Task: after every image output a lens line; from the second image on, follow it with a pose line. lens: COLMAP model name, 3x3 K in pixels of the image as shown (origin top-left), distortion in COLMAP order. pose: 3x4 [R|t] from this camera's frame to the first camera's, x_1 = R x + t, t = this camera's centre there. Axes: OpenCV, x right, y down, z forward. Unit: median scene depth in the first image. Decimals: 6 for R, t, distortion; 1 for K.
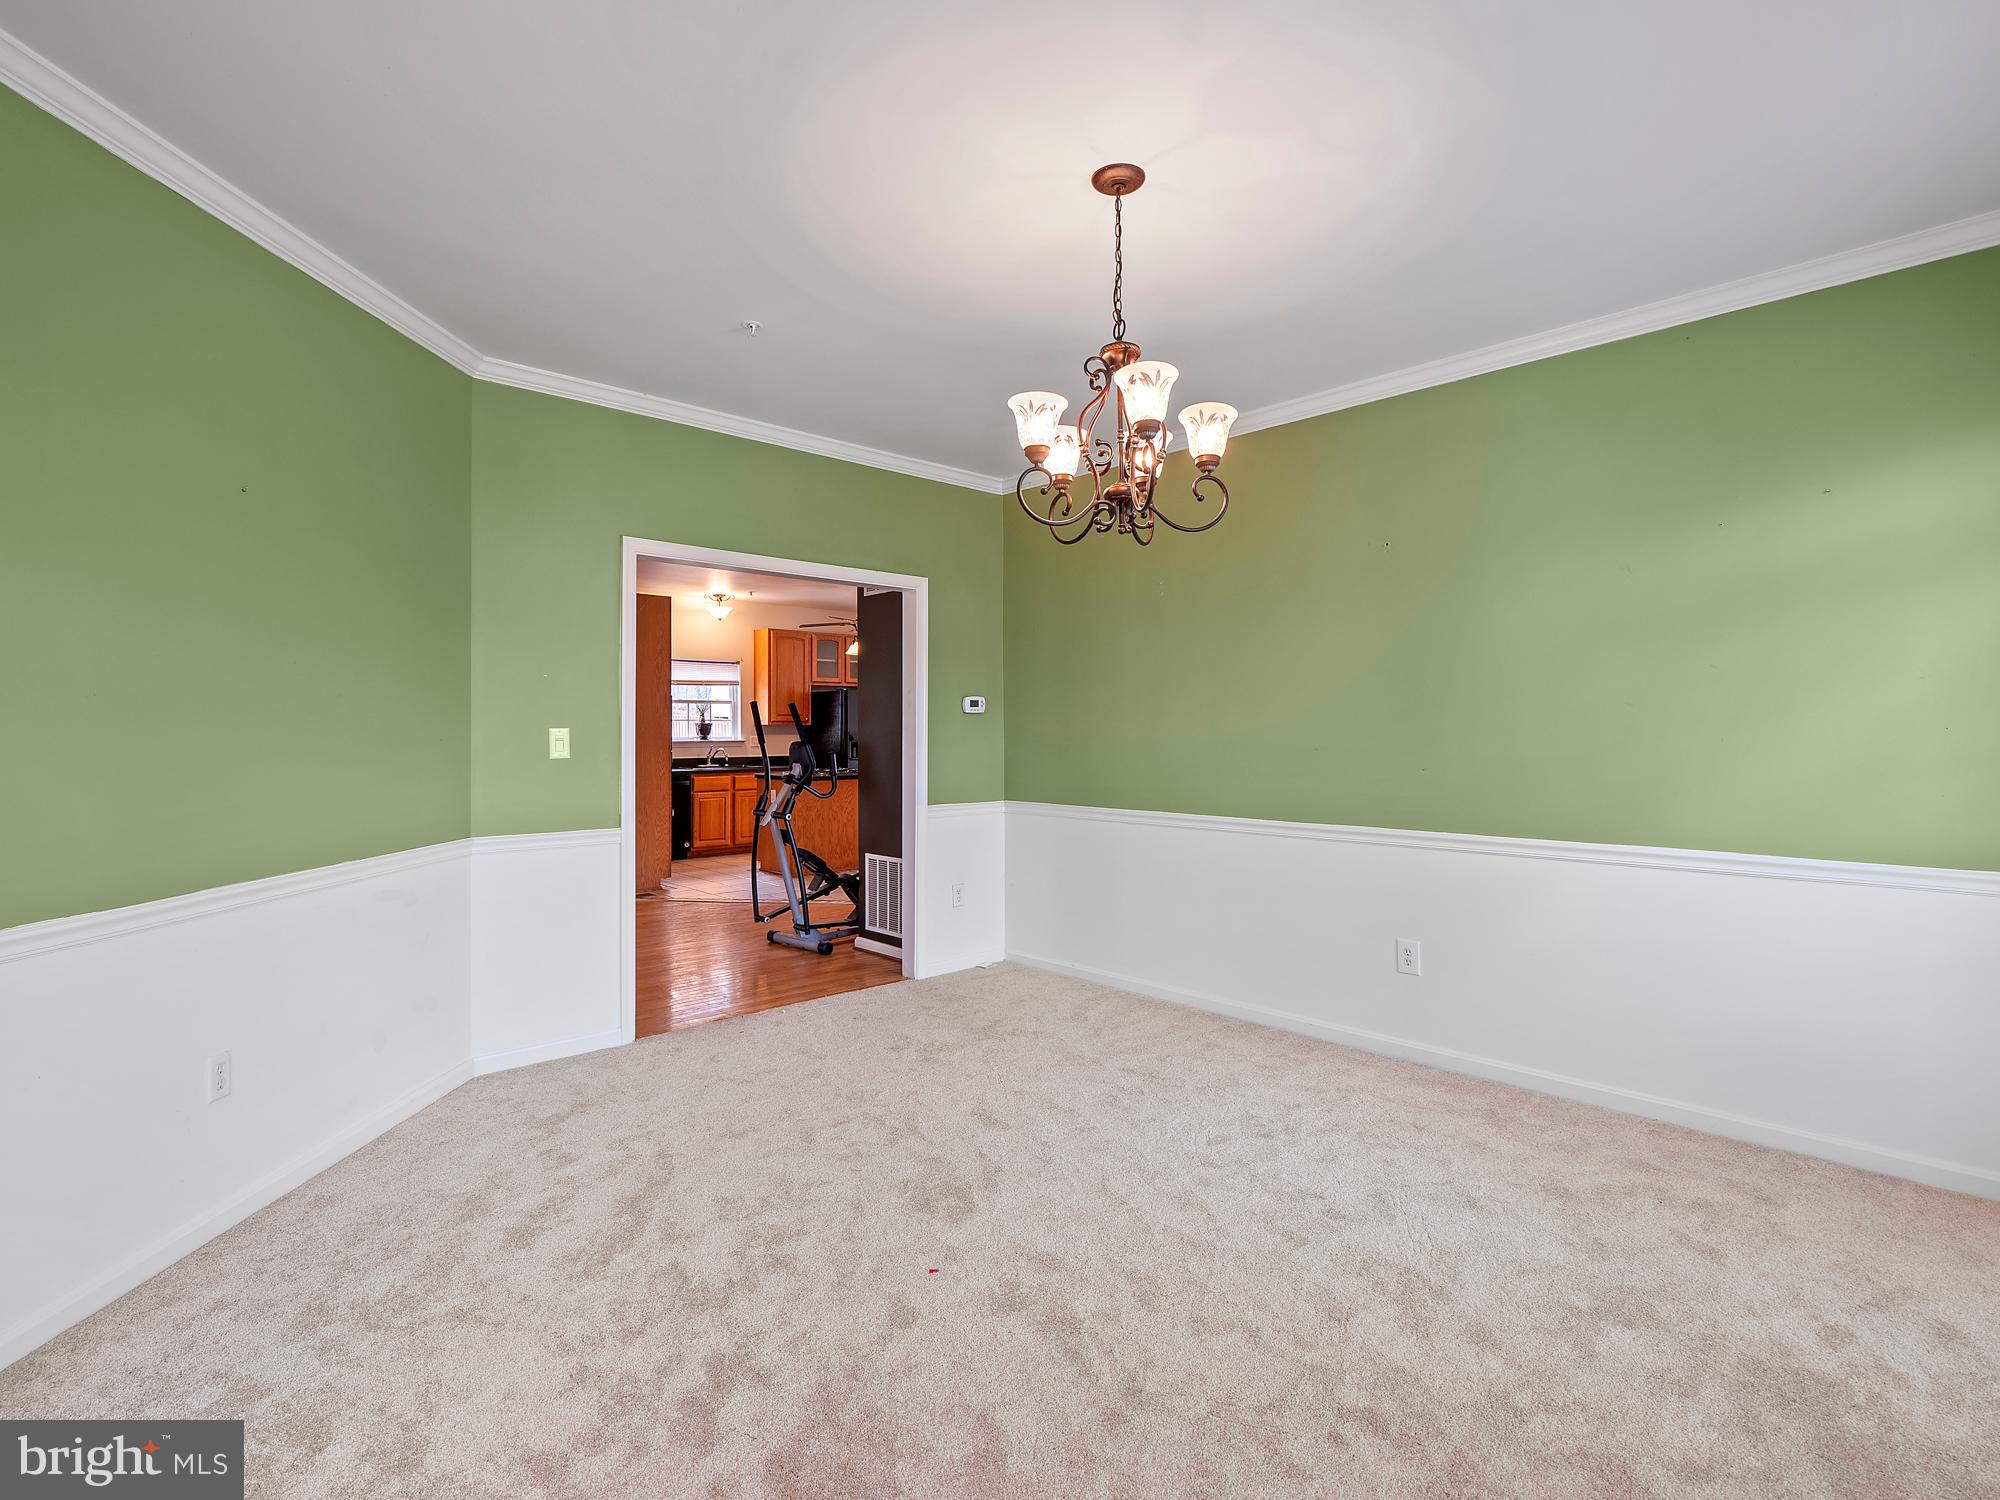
lens RADIAL K [[994.5, 0, 985.3], [0, 994.5, 762.0], [0, 0, 1]] dist [0.000031, -0.011839]
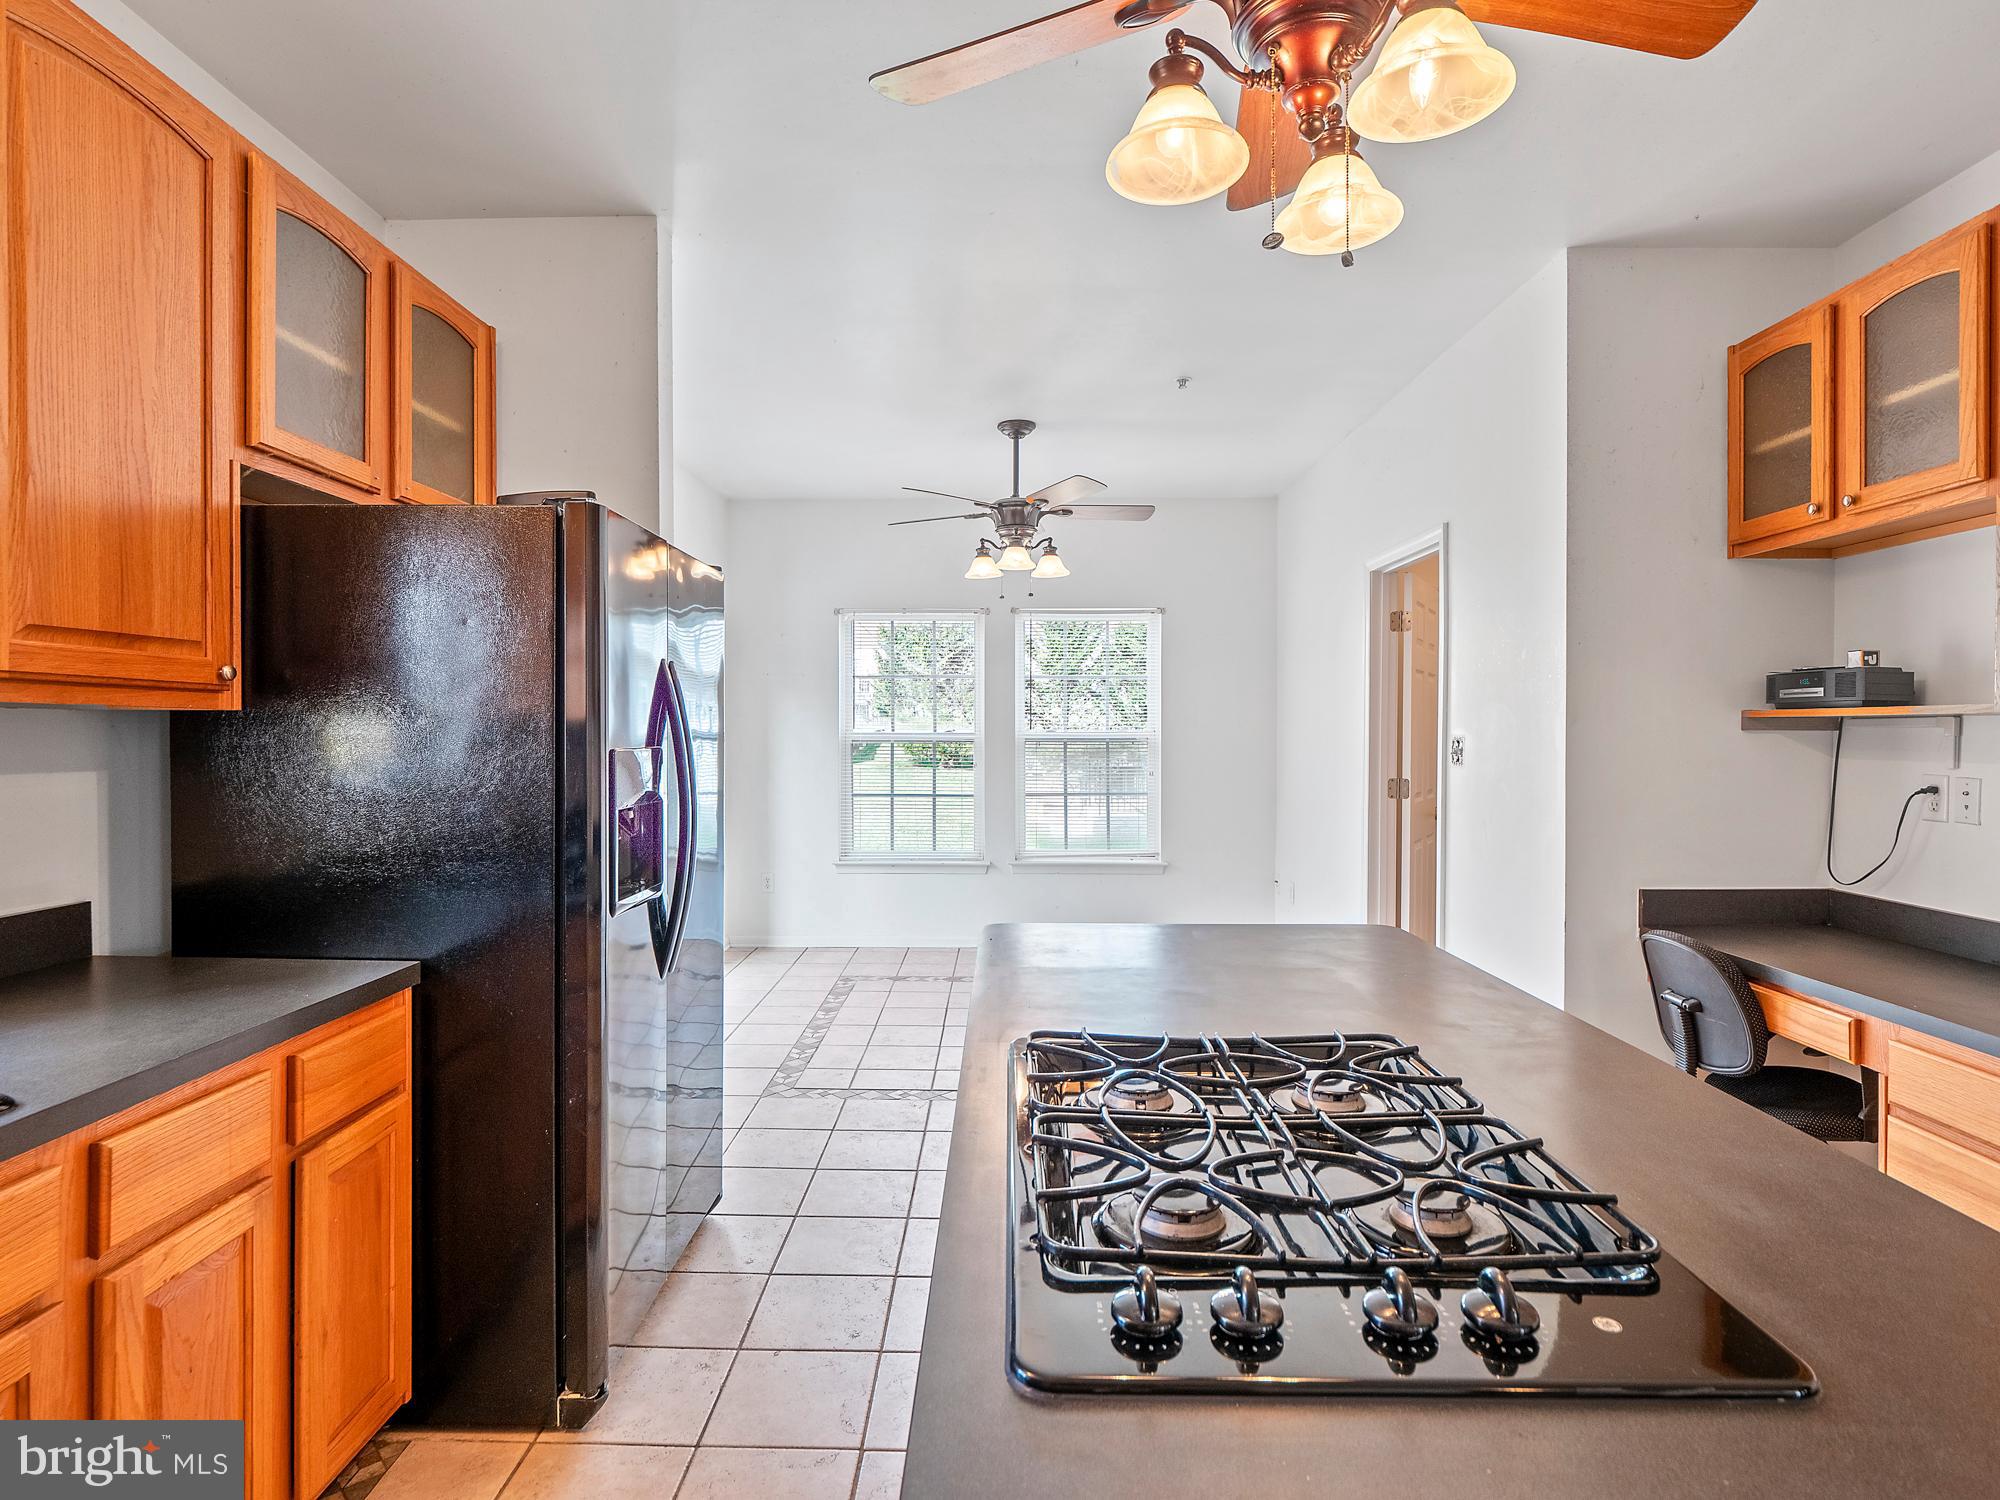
lens RADIAL K [[1040.4, 0, 986.8], [0, 1040.4, 736.6], [0, 0, 1]] dist [0.004034, -0.013367]
pose [[0.688340, -0.001781, 0.725386, -0.401079], [0.016749, 0.999769, -0.013439, -0.053060], [-0.725195, 0.021400, 0.688211, 1.489734]]
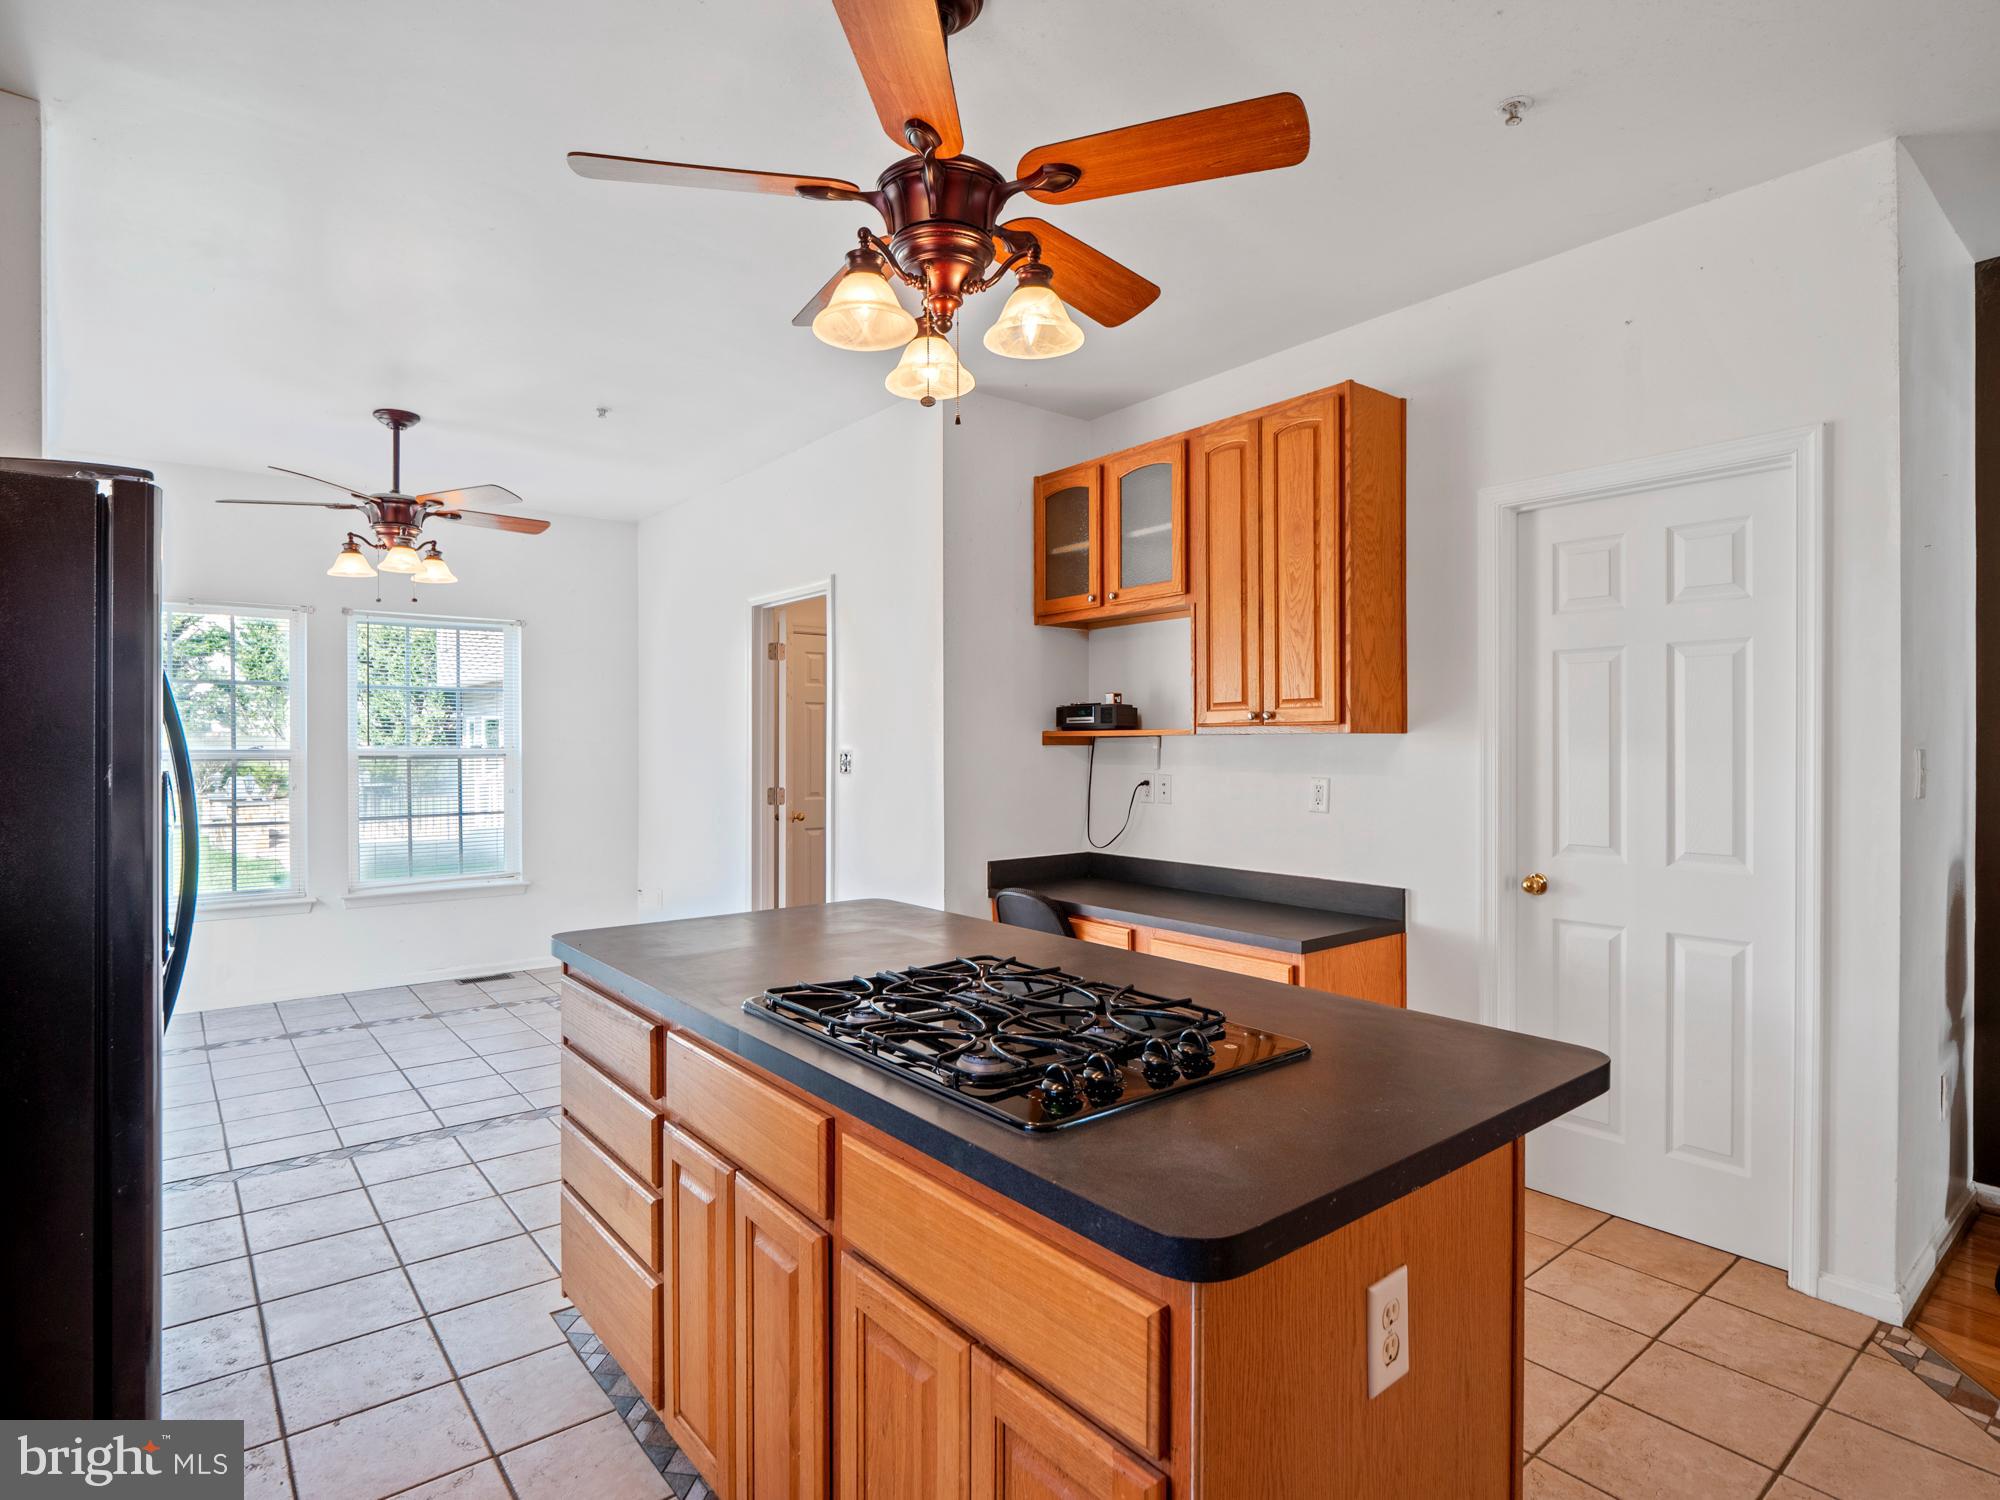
lens RADIAL K [[1040.4, 0, 986.8], [0, 1040.4, 736.6], [0, 0, 1]] dist [0.004034, -0.013367]
pose [[0.071127, 0.009743, 0.997420, -0.505130], [0.027561, 0.999551, -0.011730, -0.055298], [-0.997086, 0.028324, 0.070827, 1.556235]]
